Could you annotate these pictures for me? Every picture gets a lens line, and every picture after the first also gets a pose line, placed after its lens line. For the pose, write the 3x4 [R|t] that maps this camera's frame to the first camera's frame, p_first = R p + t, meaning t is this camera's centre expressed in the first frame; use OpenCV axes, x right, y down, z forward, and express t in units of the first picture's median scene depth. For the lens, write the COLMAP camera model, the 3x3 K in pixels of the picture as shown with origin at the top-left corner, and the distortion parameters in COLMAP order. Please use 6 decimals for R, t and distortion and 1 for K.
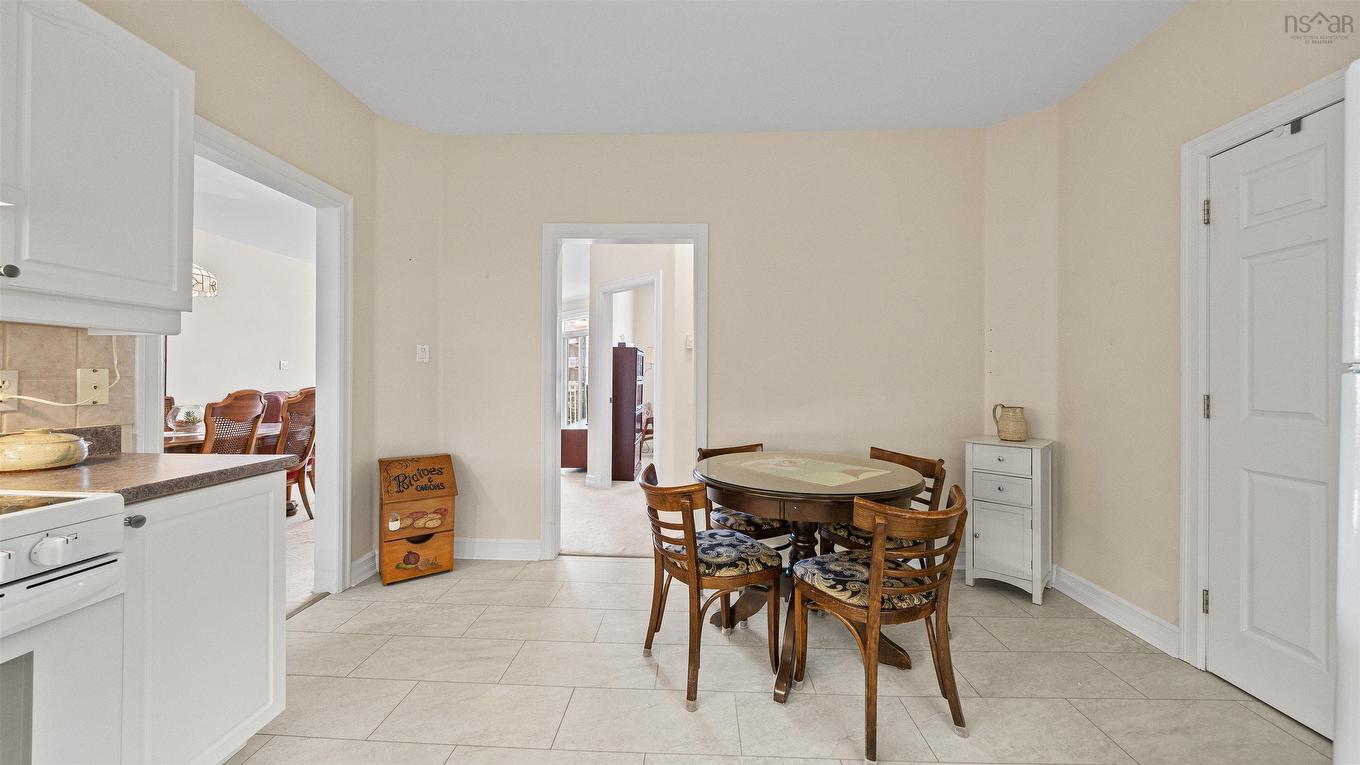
lens RADIAL K [[476.2, 0, 674.5], [0, 476.2, 375.3], [0, 0, 1]] dist [-0.005837, -0.000066]
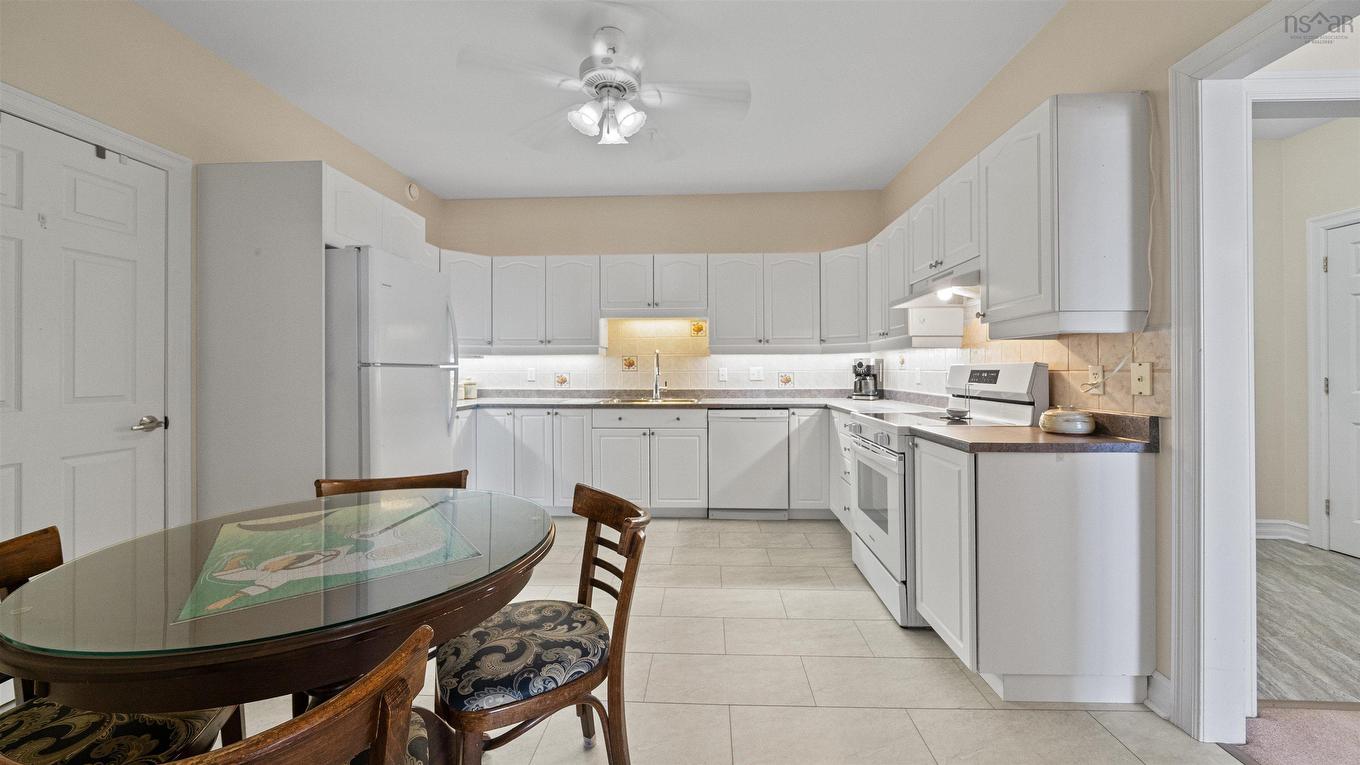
lens RADIAL K [[486.2, 0, 677.2], [0, 486.2, 368.5], [0, 0, 1]] dist [-0.000733, -0.000121]
pose [[-0.999737, -0.004399, 0.022508, -0.142651], [-0.004648, 0.999928, -0.011020, 0.015410], [-0.022458, -0.011122, -0.999686, 1.899382]]
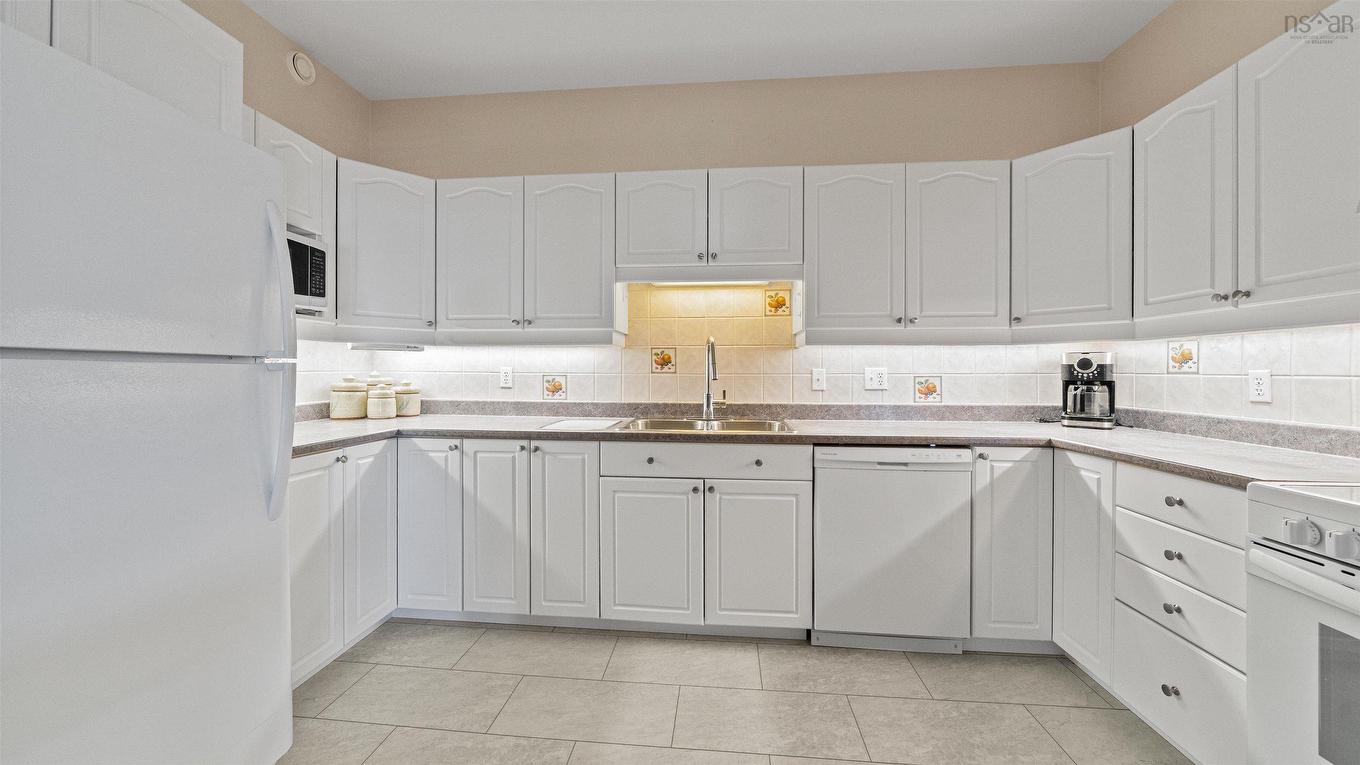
lens RADIAL K [[476.2, 0, 674.5], [0, 476.2, 375.3], [0, 0, 1]] dist [-0.005837, -0.000066]
pose [[-0.998073, -0.010475, 0.061162, 0.038123], [-0.010429, 0.999945, 0.001081, 0.007911], [-0.061169, 0.000441, -0.998127, 0.856422]]
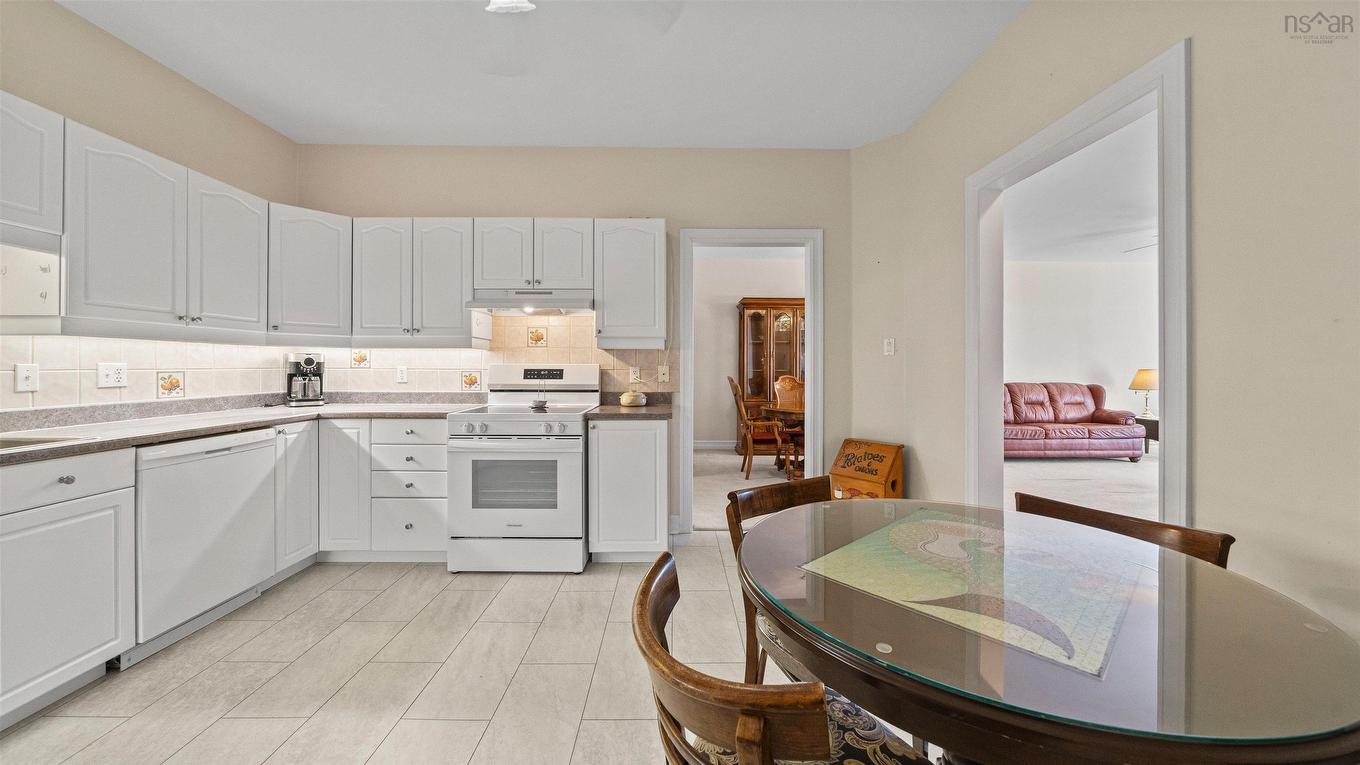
lens RADIAL K [[478.1, 0, 682.1], [0, 478.1, 365.3], [0, 0, 1]] dist [-0.000692, -0.000128]
pose [[0.049218, -0.011602, -0.998721, 0.916793], [0.004808, 0.999924, -0.011379, 0.008829], [0.998776, -0.004241, 0.049270, 0.861501]]
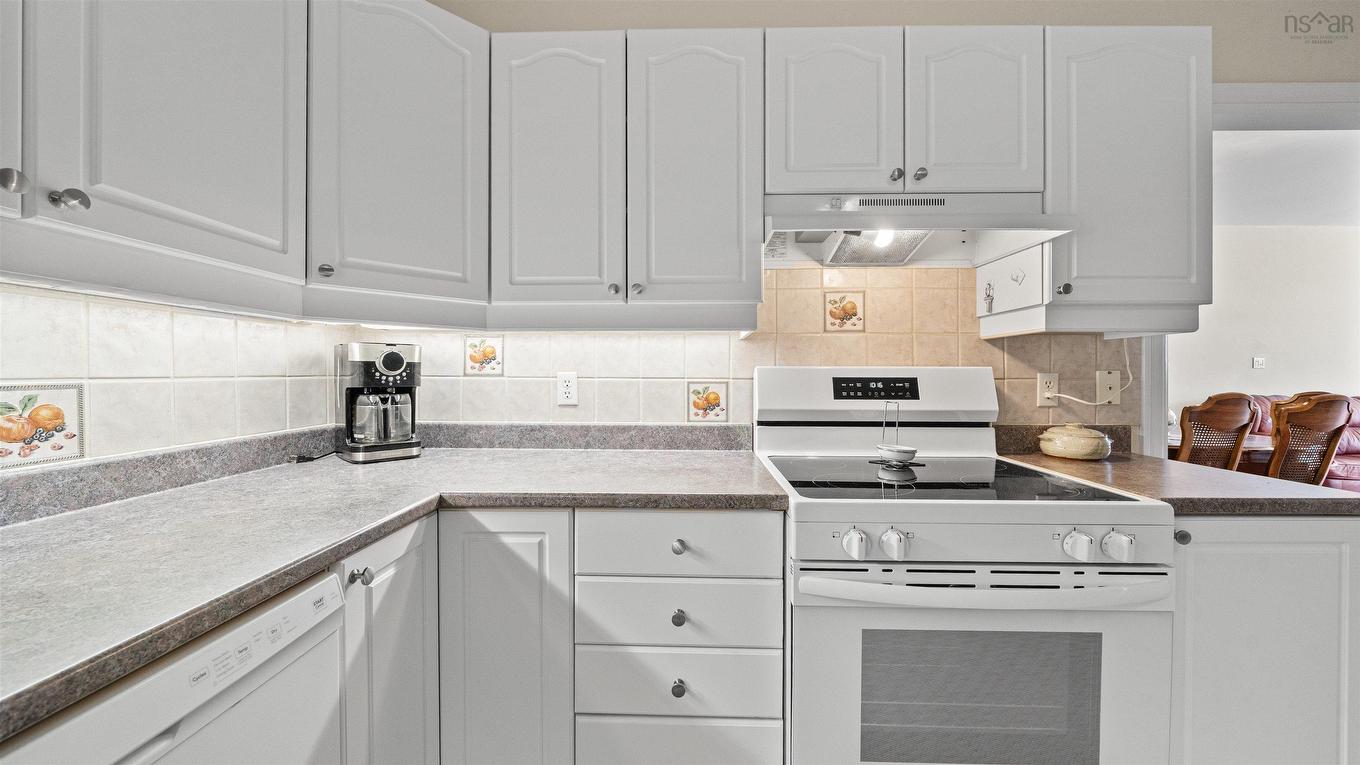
lens RADIAL K [[481.0, 0, 678.9], [0, 481.0, 376.1], [0, 0, 1]] dist [-0.001196, -0.000241]
pose [[0.018819, -0.004451, -0.999813, -0.140104], [0.004472, 0.999980, -0.004367, -0.001372], [0.999813, -0.004389, 0.018839, 0.005629]]
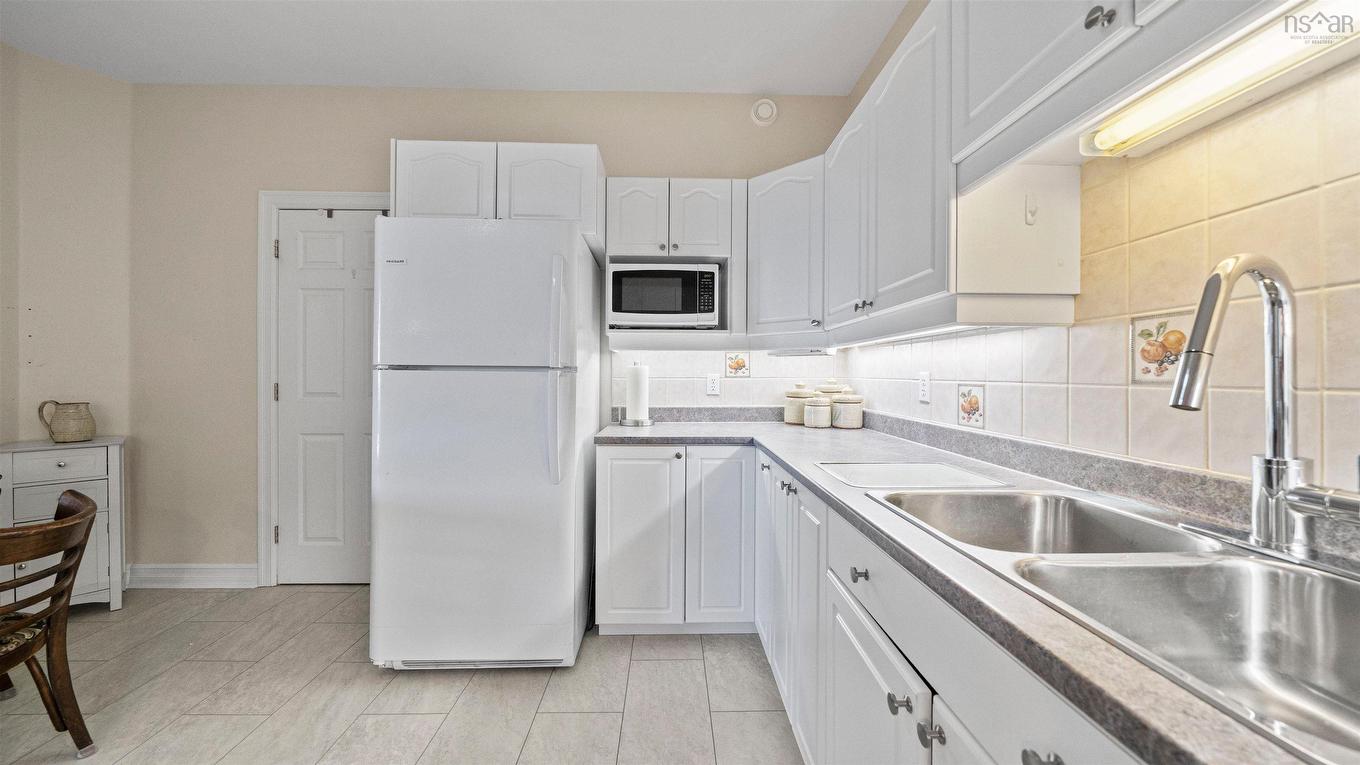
lens RADIAL K [[473.9, 0, 684.9], [0, 473.9, 380.3], [0, 0, 1]] dist [-0.010642, -0.000033]
pose [[-0.068922, -0.017130, 0.997475, -0.344835], [-0.012038, 0.999794, 0.016338, -0.004326], [-0.997549, -0.010881, -0.069114, -0.091378]]
